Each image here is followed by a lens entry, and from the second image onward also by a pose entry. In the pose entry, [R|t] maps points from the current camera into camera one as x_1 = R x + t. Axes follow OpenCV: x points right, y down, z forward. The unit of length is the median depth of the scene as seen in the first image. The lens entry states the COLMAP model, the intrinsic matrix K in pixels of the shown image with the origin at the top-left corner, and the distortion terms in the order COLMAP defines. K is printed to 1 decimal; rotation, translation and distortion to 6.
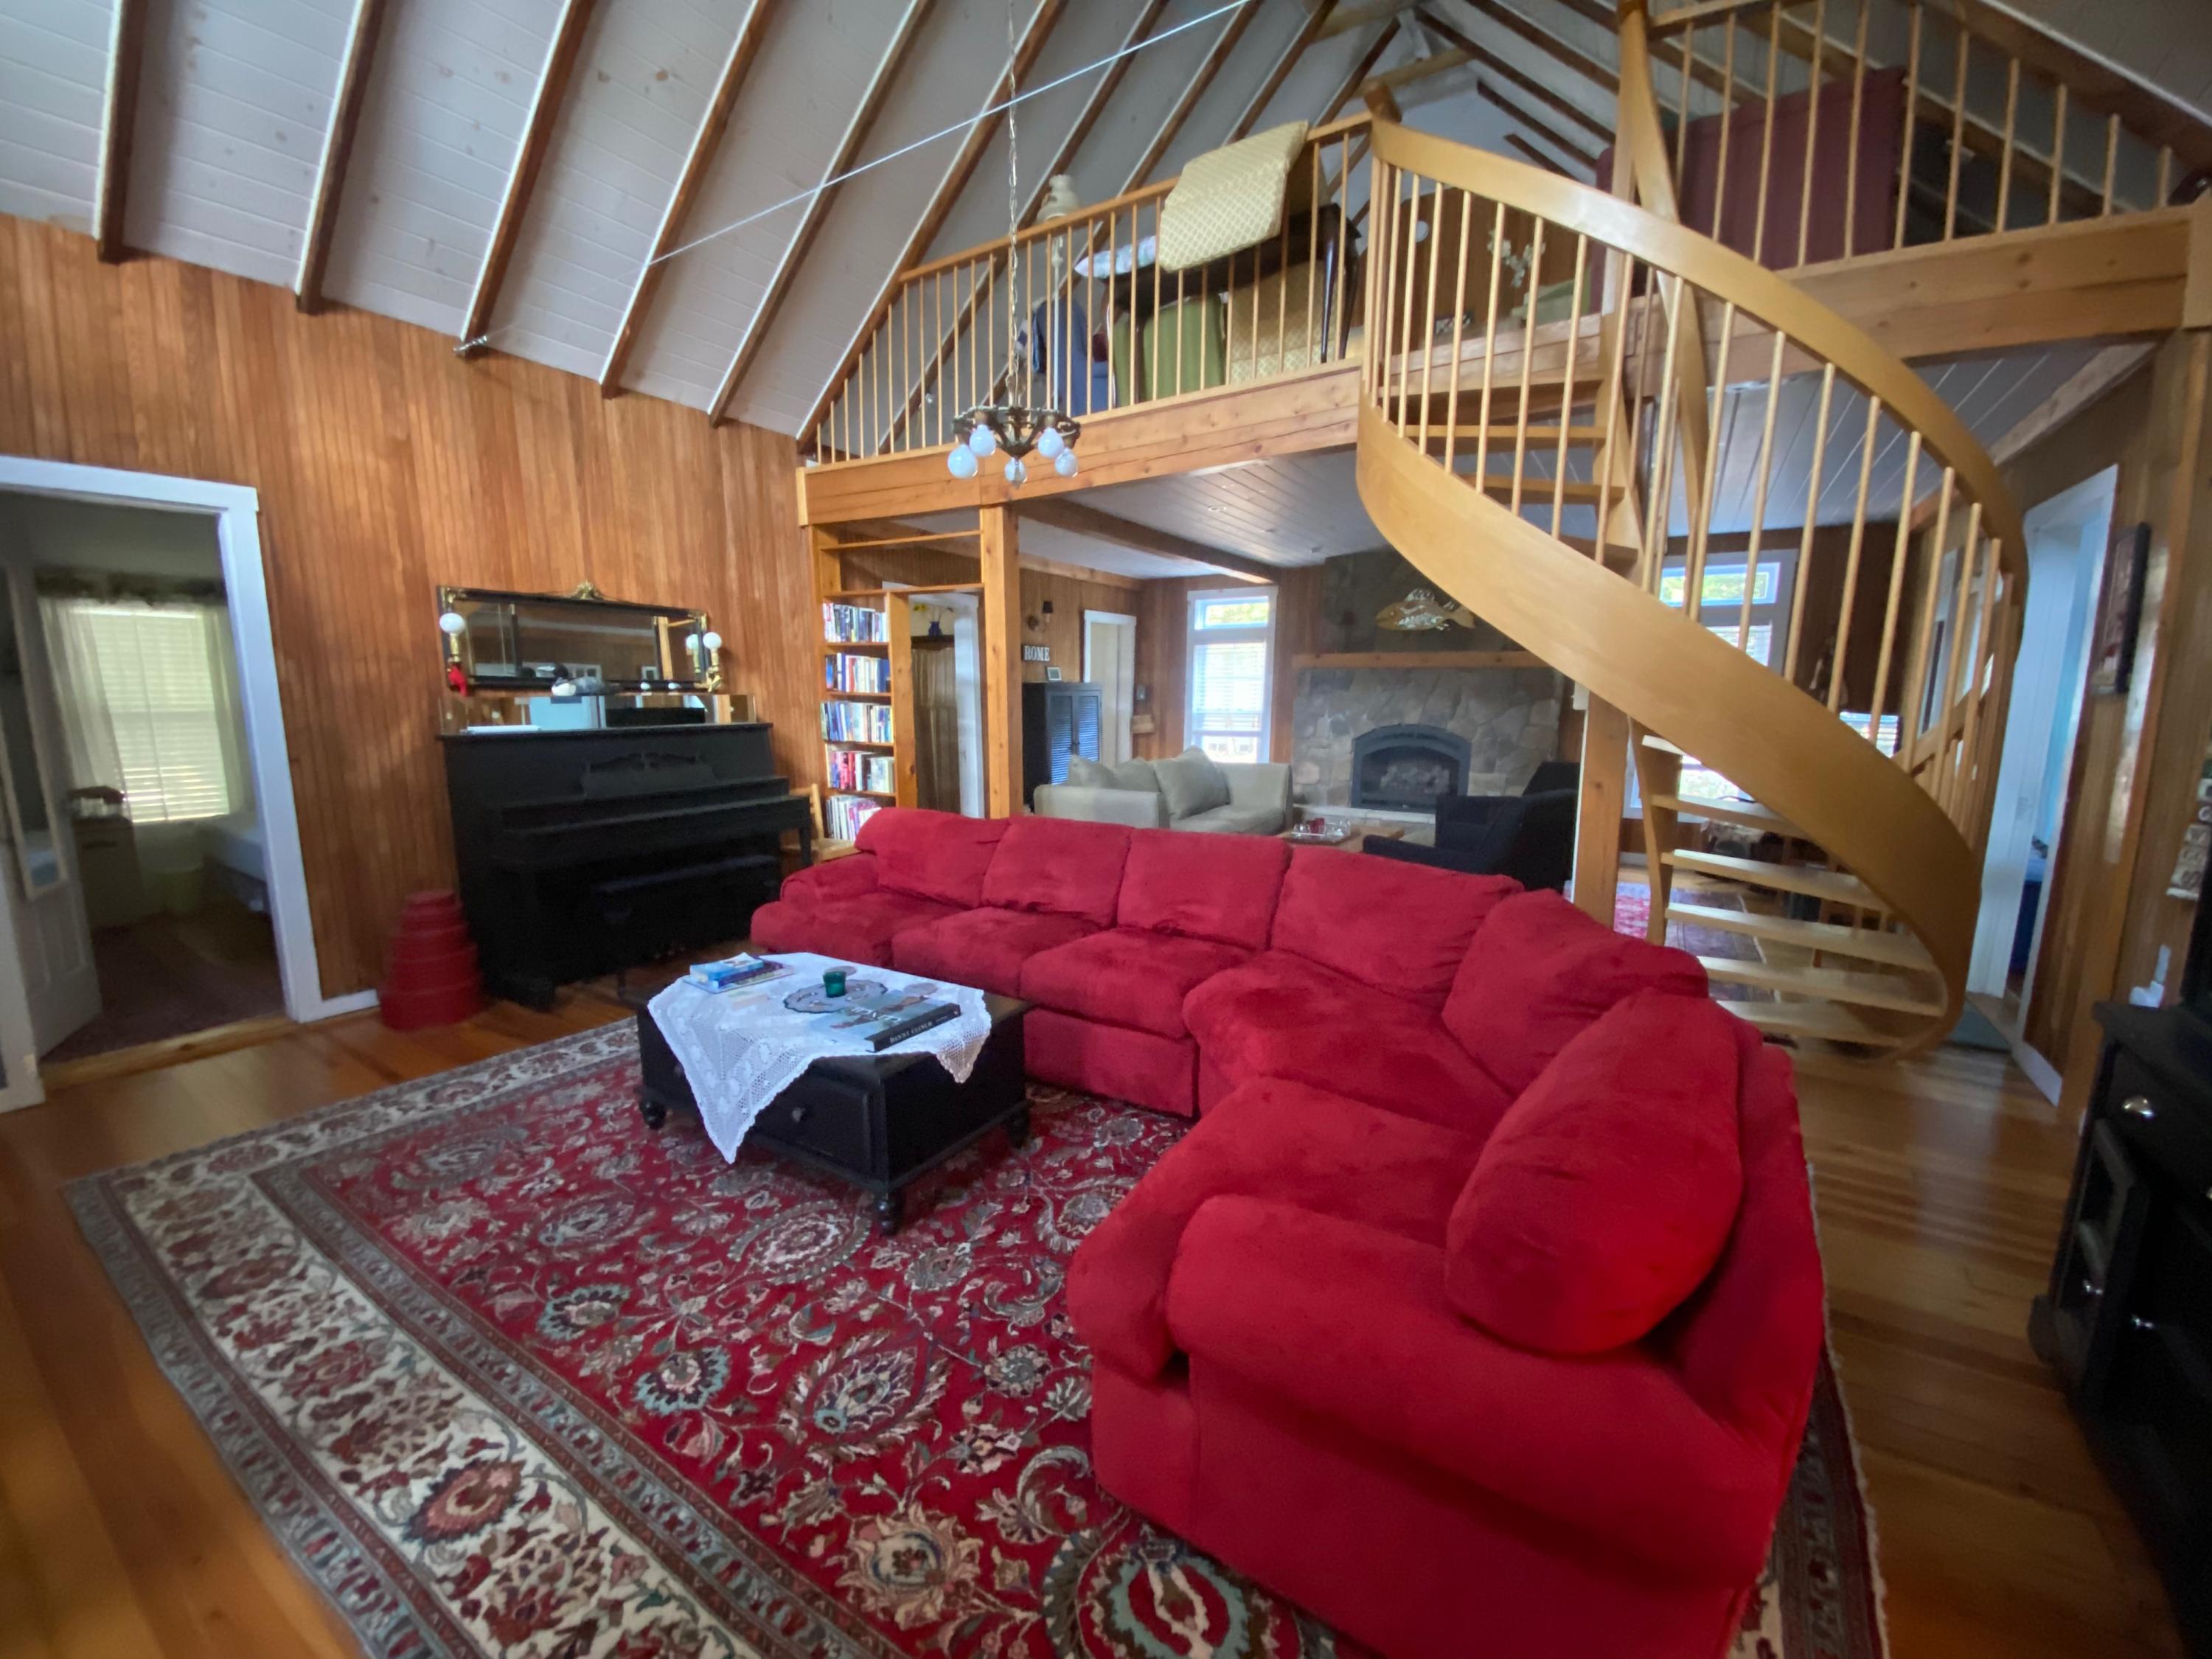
lens RADIAL K [[913.4, 0, 1105.0], [0, 913.4, 828.5], [0, 0, 1]] dist [-0.003952, -0.000438]
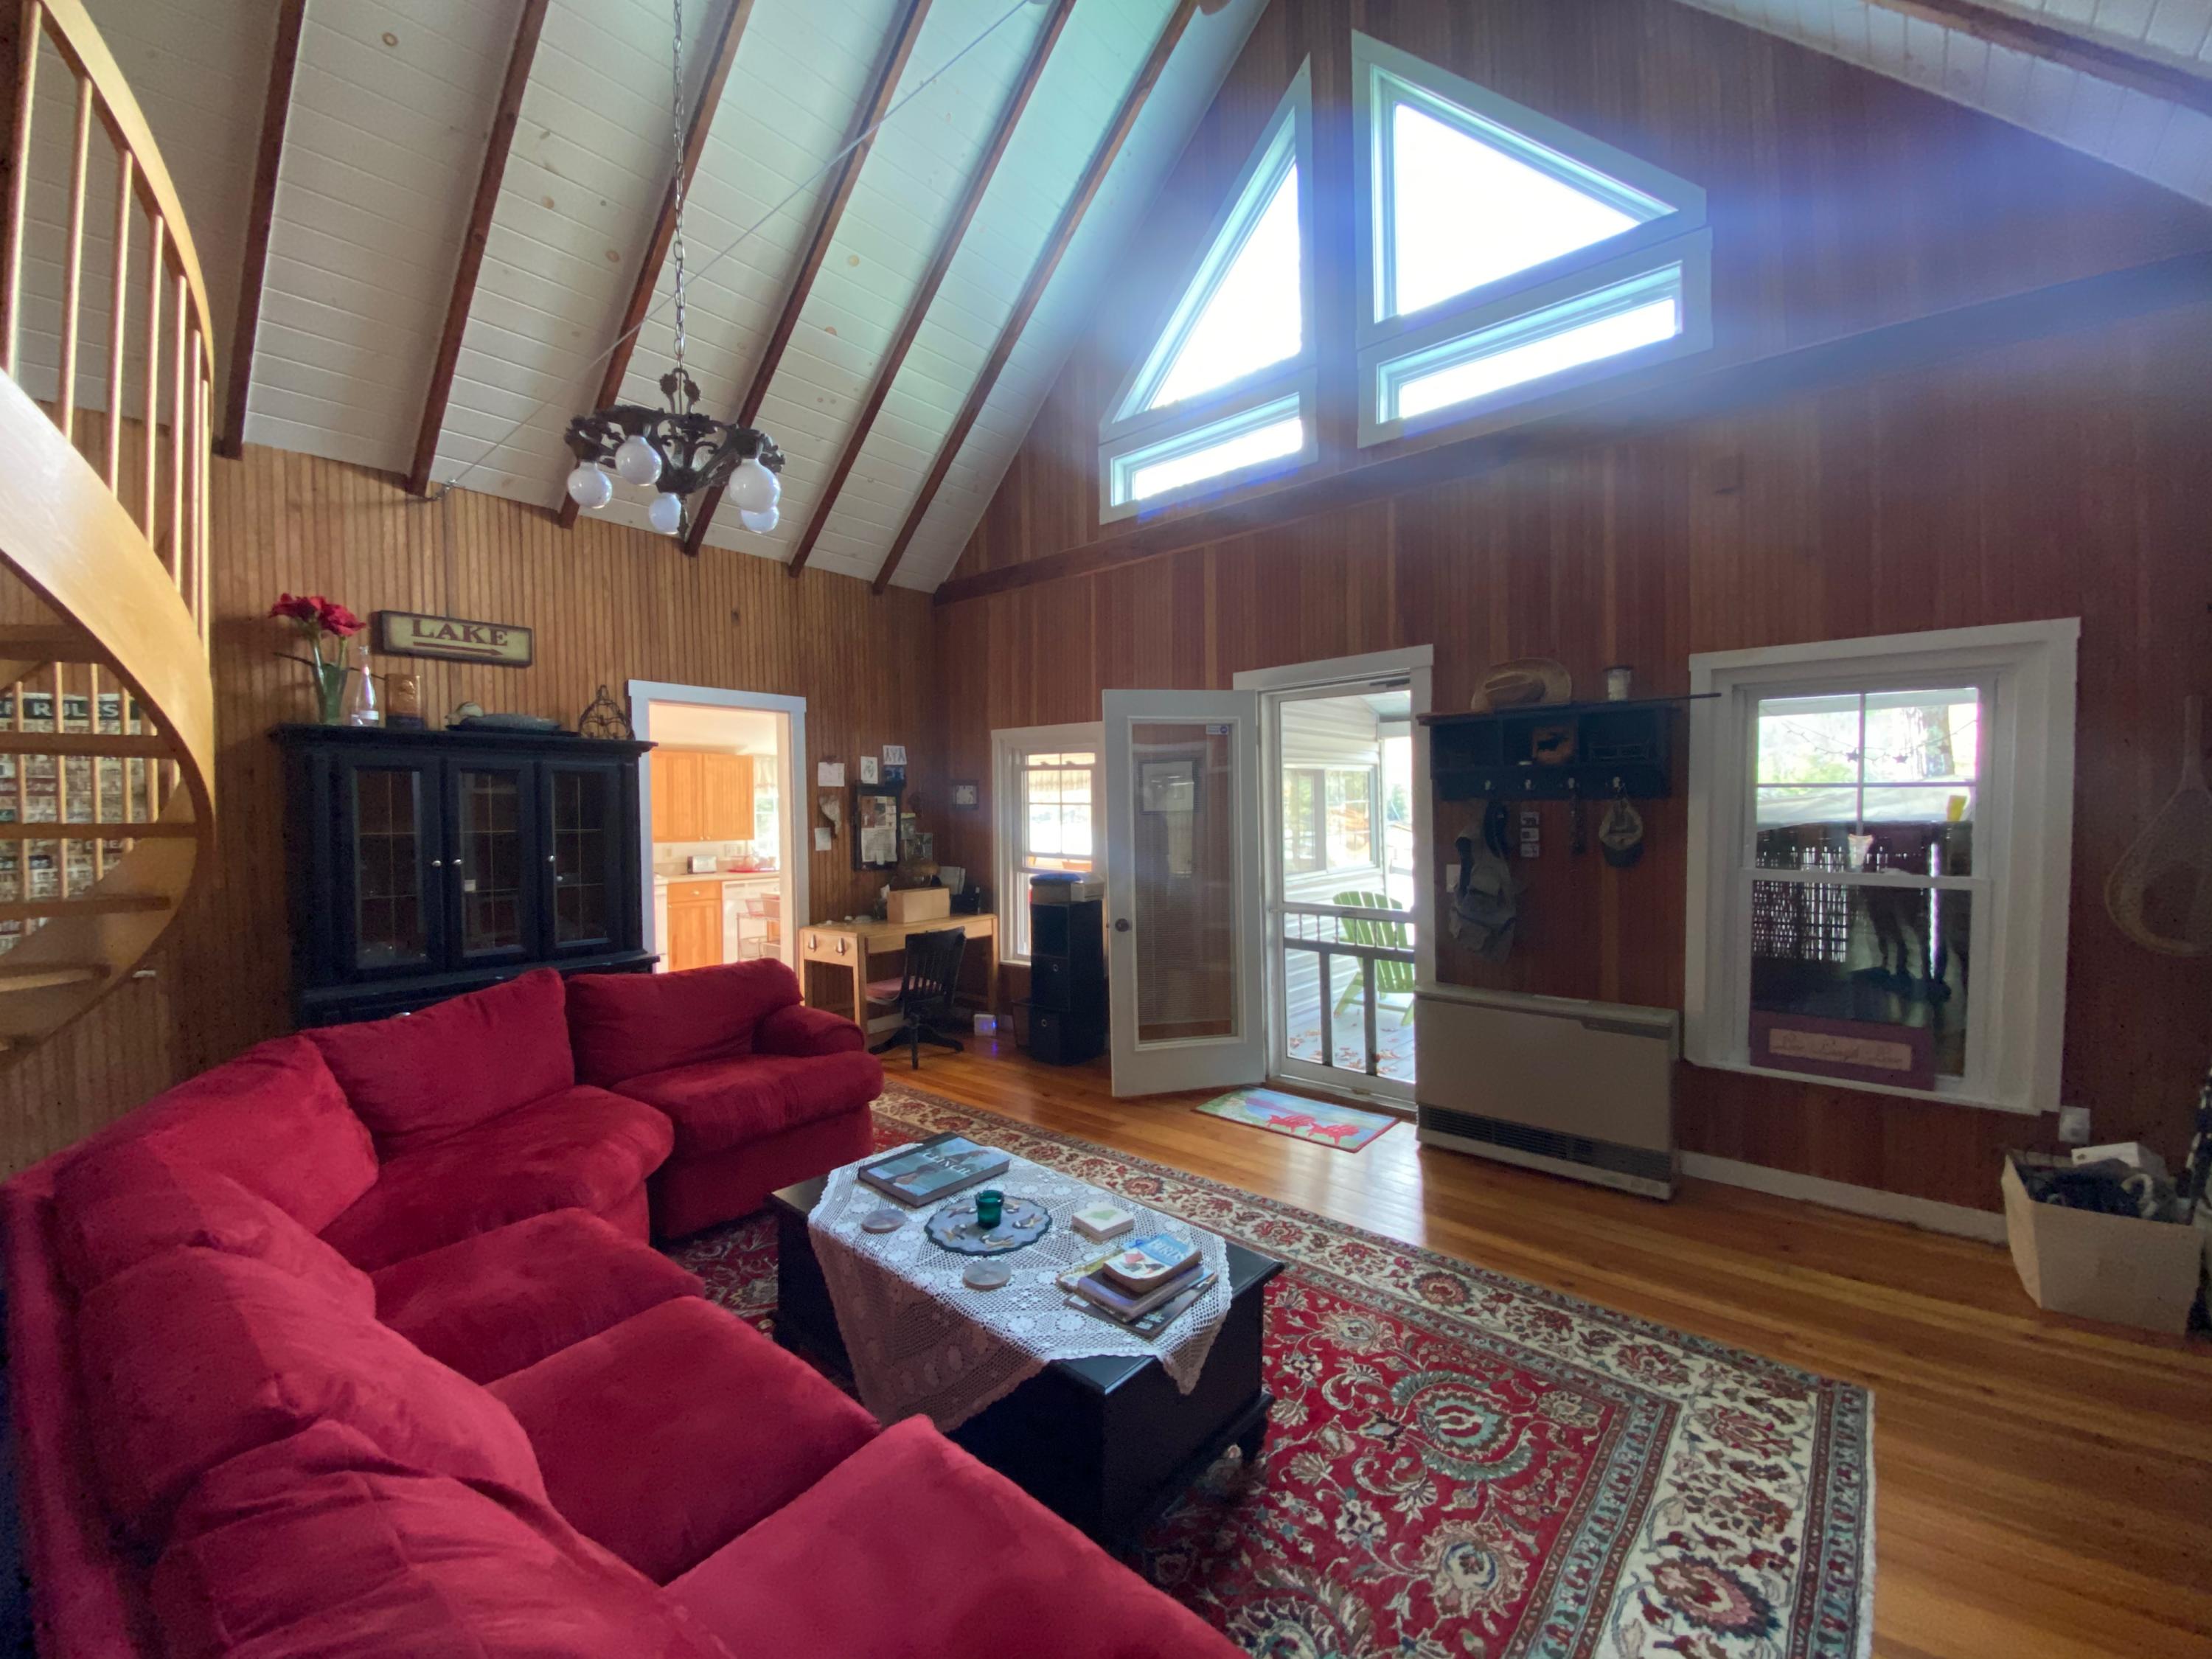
lens RADIAL K [[913.4, 0, 1099.6], [0, 913.4, 832.2], [0, 0, 1]] dist [-0.003952, -0.000438]
pose [[-0.991127, 0.014831, 0.132085, -0.633841], [0.038483, 0.983212, 0.178362, -0.369354], [-0.127223, 0.181863, -0.975059, 2.141910]]
